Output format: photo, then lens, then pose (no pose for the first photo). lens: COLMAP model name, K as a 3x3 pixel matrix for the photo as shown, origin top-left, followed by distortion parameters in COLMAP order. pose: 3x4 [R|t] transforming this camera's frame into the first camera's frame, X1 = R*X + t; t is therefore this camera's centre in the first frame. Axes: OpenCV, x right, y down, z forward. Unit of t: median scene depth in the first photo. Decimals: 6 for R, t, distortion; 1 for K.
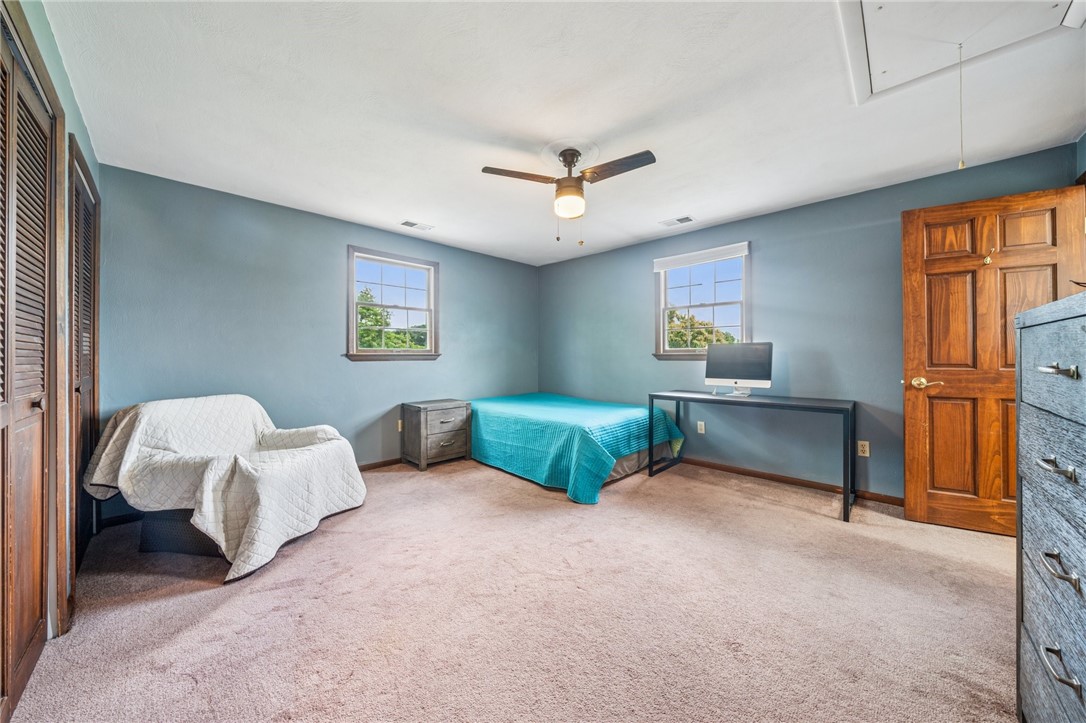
lens RADIAL K [[371.2, 0, 543.8], [0, 371.2, 357.9], [0, 0, 1]] dist [-0.004575, 0.000220]
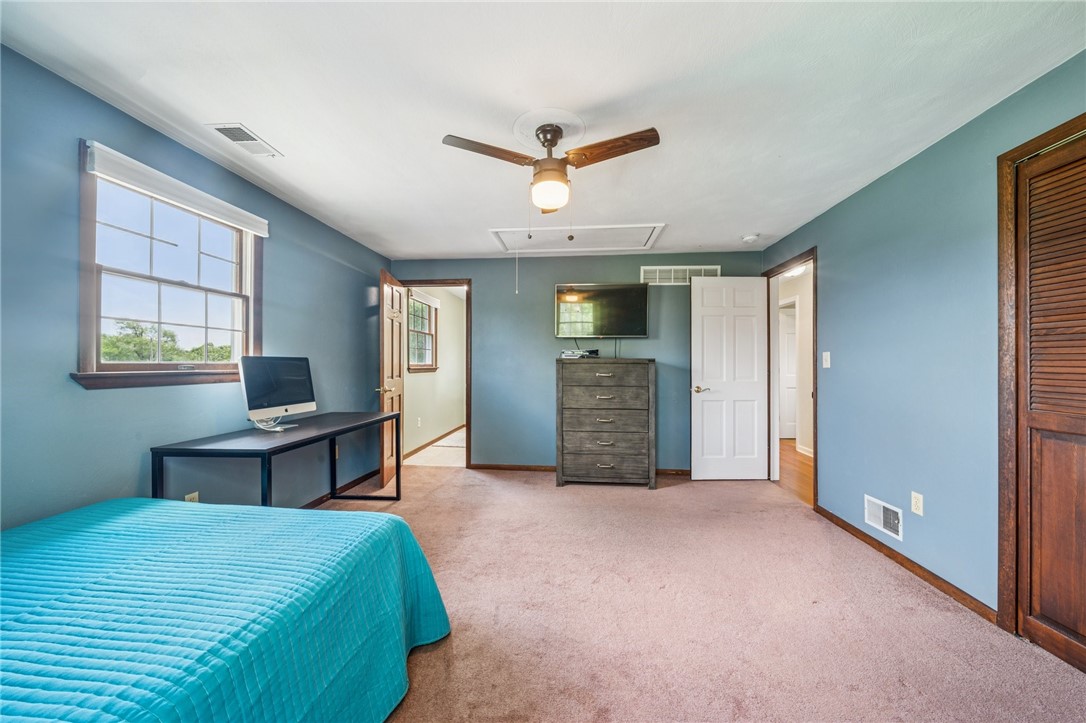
lens RADIAL K [[371.2, 0, 545.6], [0, 371.2, 361.0], [0, 0, 1]] dist [-0.004575, 0.000220]
pose [[-0.629130, 0.007766, 0.777261, -0.409258], [0.002687, 0.999966, -0.007816, -0.026439], [-0.777295, -0.002829, -0.629130, 1.119288]]
